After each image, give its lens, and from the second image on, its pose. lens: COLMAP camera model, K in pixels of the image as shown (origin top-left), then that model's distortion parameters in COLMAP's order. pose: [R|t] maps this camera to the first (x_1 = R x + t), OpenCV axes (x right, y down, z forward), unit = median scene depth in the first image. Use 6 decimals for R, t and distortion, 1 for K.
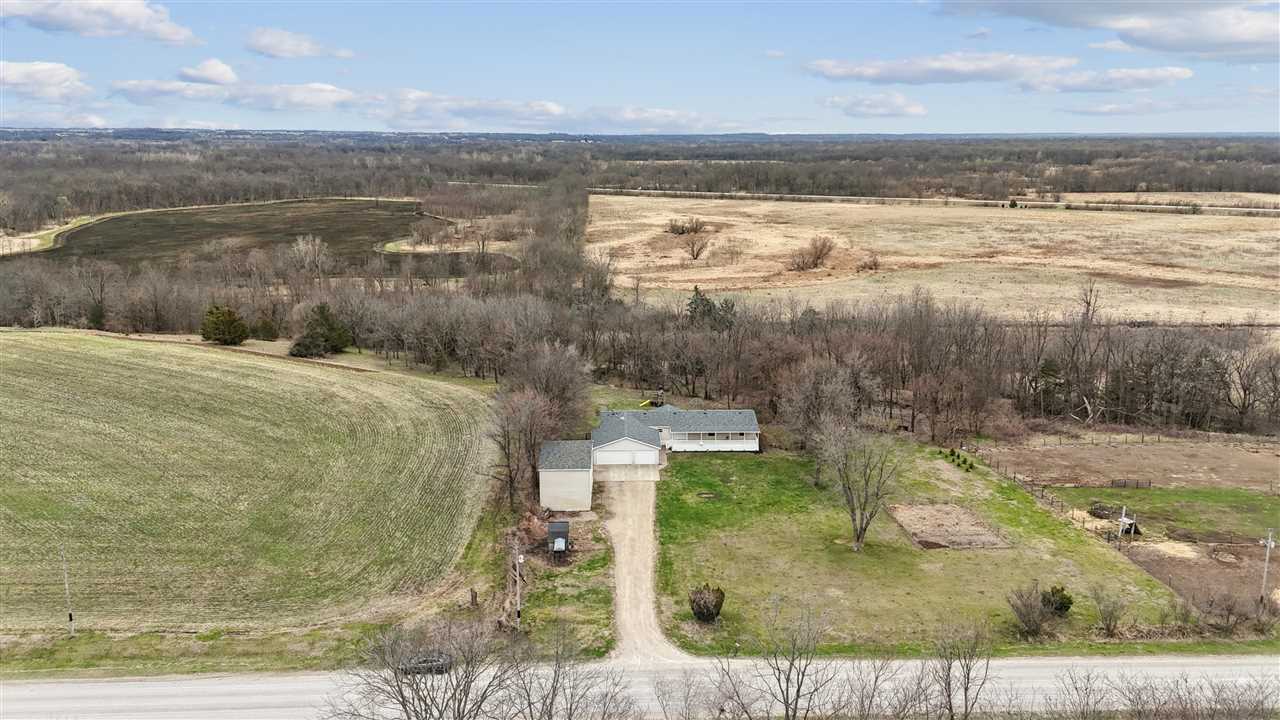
lens RADIAL K [[965.9, 0, 640.0], [0, 965.9, 360.0], [0, 0, 1]] dist [0.081906, -0.060393]
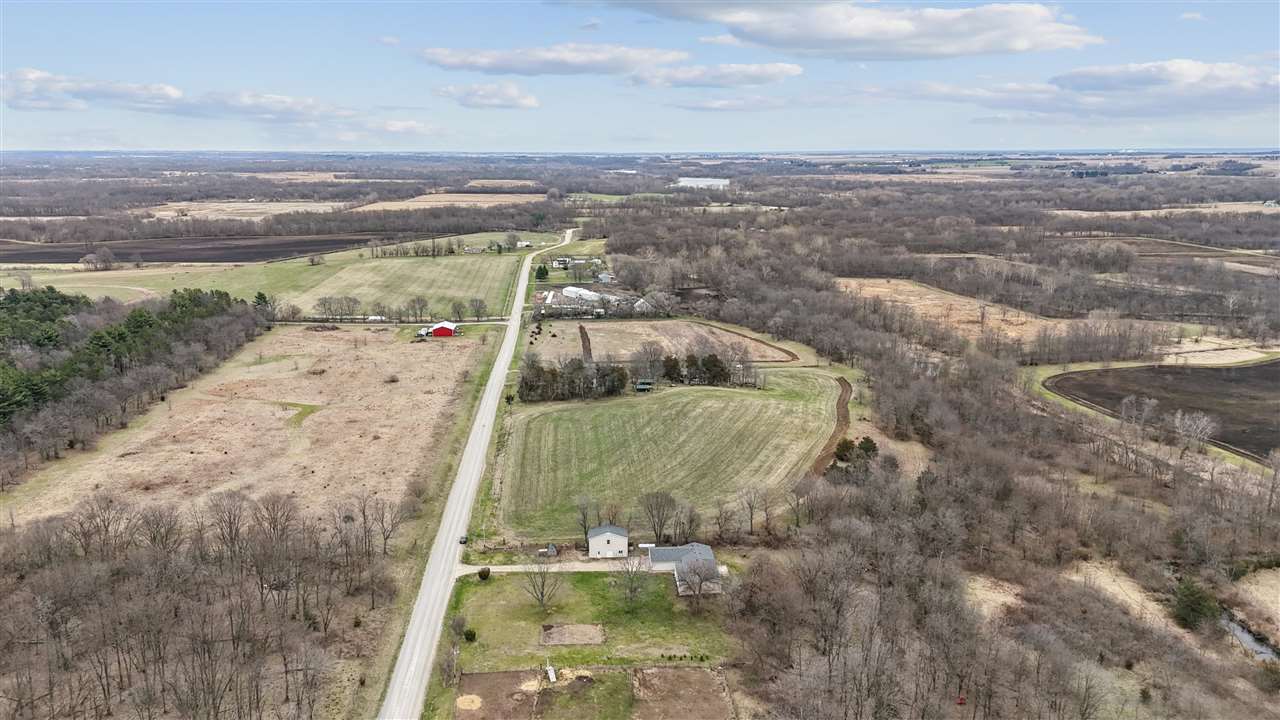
lens RADIAL K [[965.9, 0, 640.0], [0, 965.9, 360.0], [0, 0, 1]] dist [0.081906, -0.060393]
pose [[0.031570, 0.212123, -0.976733, 1.981619], [-0.226172, 0.953388, 0.199742, -0.731652], [0.973576, 0.214603, 0.078075, 0.808724]]
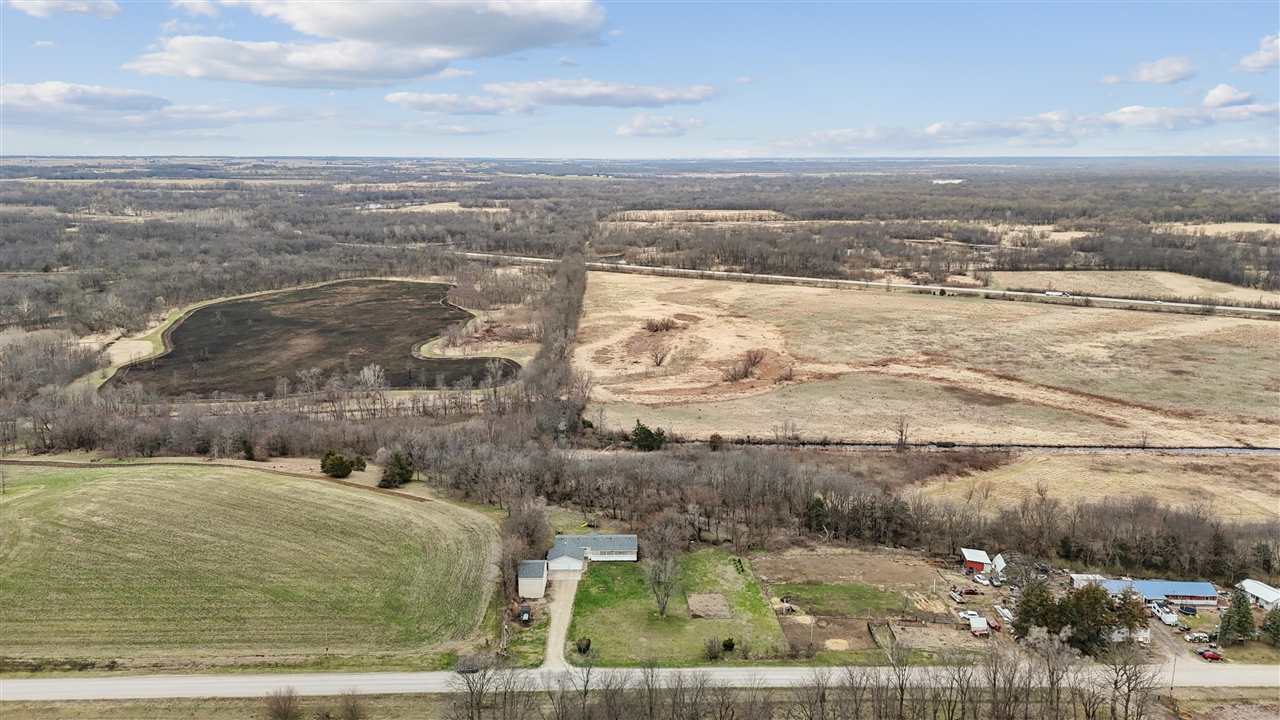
lens RADIAL K [[965.9, 0, 640.0], [0, 965.9, 360.0], [0, 0, 1]] dist [0.081906, -0.060393]
pose [[0.999885, 0.002793, -0.014934, 0.180349], [-0.003066, 0.999829, -0.018242, -0.306578], [0.014881, 0.018285, 0.999722, -1.055667]]
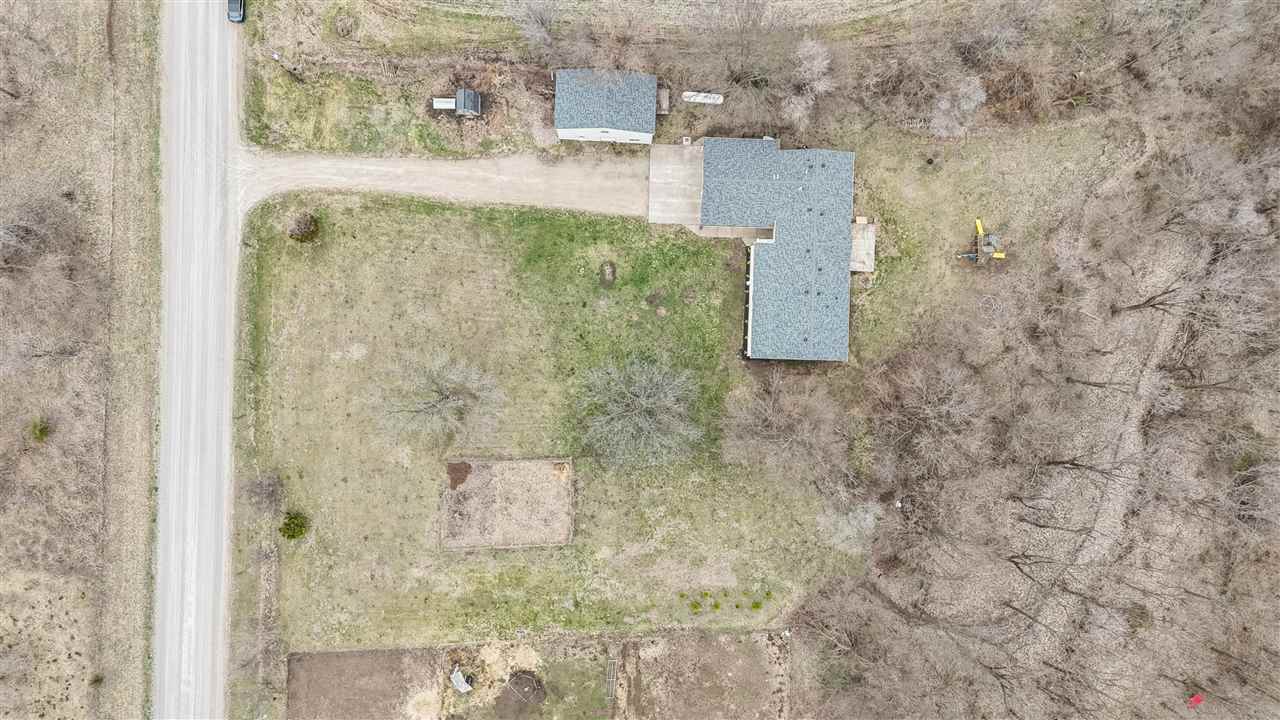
lens RADIAL K [[965.9, 0, 640.0], [0, 965.9, 360.0], [0, 0, 1]] dist [0.081906, -0.060393]
pose [[-0.061203, 0.998059, -0.011465, 0.161296], [-0.266719, -0.005285, 0.963760, -0.740316], [0.961829, 0.062043, 0.266525, 0.808045]]
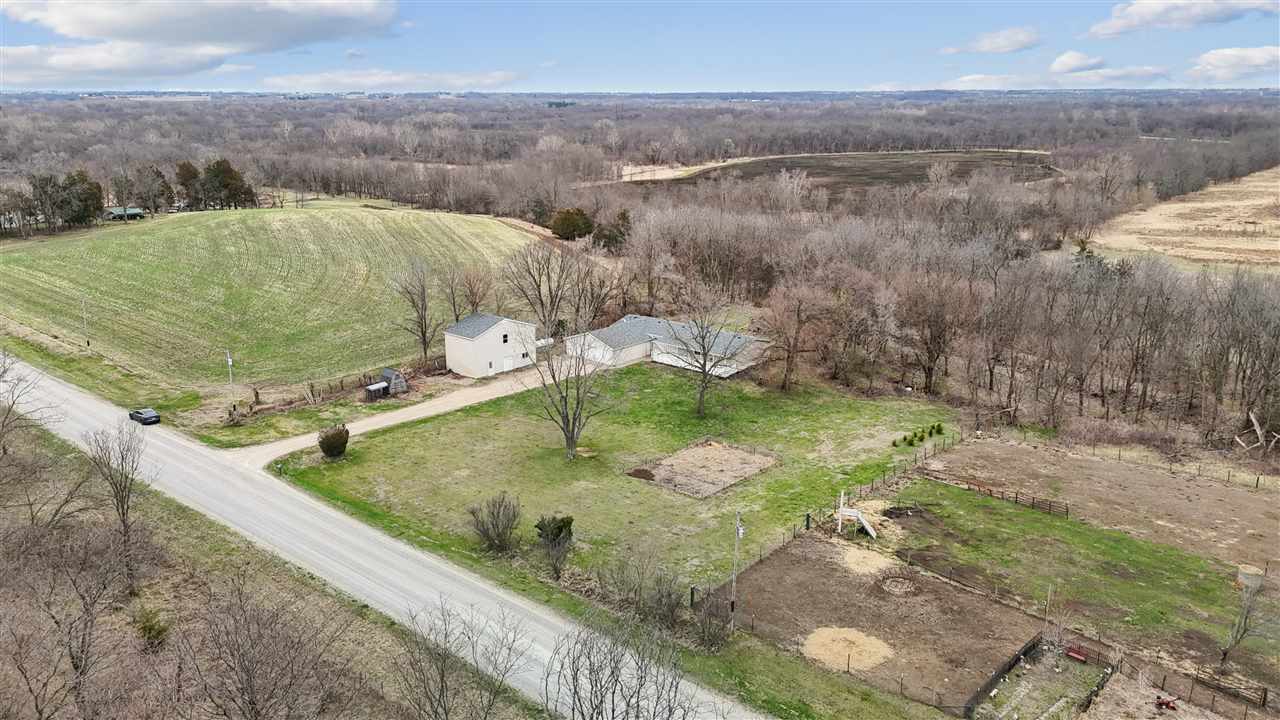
lens RADIAL K [[965.9, 0, 640.0], [0, 965.9, 360.0], [0, 0, 1]] dist [0.081906, -0.060393]
pose [[0.726397, 0.178456, -0.663702, 0.763417], [-0.154803, 0.983369, 0.094982, 0.005003], [0.669614, 0.033748, 0.741942, 0.311515]]
